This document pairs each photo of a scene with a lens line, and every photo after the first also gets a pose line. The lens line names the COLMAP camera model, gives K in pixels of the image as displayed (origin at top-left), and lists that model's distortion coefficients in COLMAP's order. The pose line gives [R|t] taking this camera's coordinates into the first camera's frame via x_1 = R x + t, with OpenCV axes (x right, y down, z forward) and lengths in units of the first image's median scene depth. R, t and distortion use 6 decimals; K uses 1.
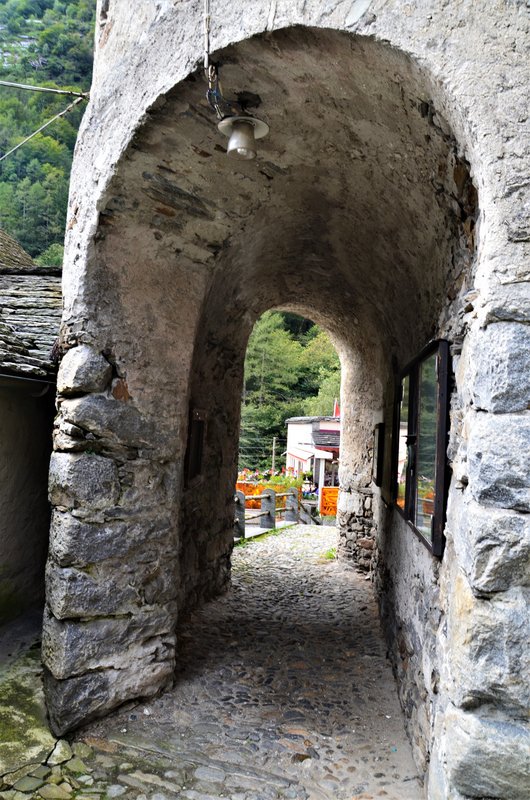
lens RADIAL K [[617.7, 0, 265.0], [0, 617.7, 400.0], [0, 0, 1]] dist [-0.003509, -0.001687]
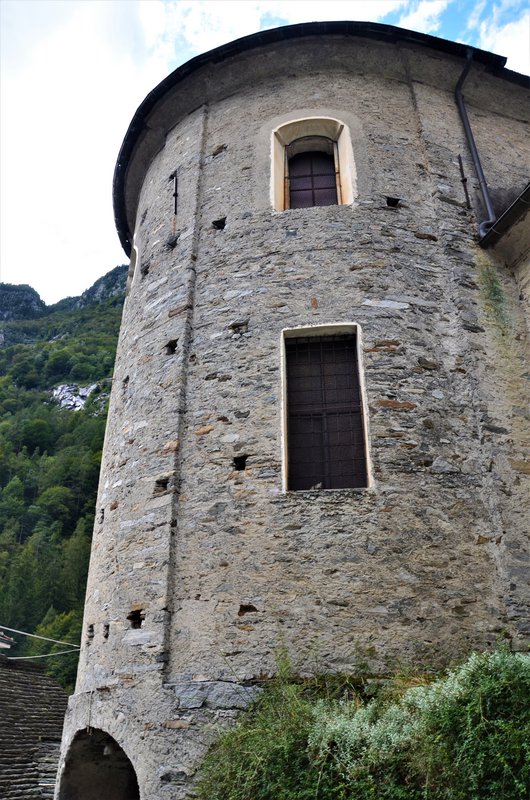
lens RADIAL K [[617.7, 0, 265.0], [0, 617.7, 400.0], [0, 0, 1]] dist [-0.003509, -0.001687]
pose [[0.983310, -0.128428, -0.128873, 0.788254], [0.055195, 0.885519, -0.461313, -0.353866], [0.173365, 0.446500, 0.877828, -1.238429]]
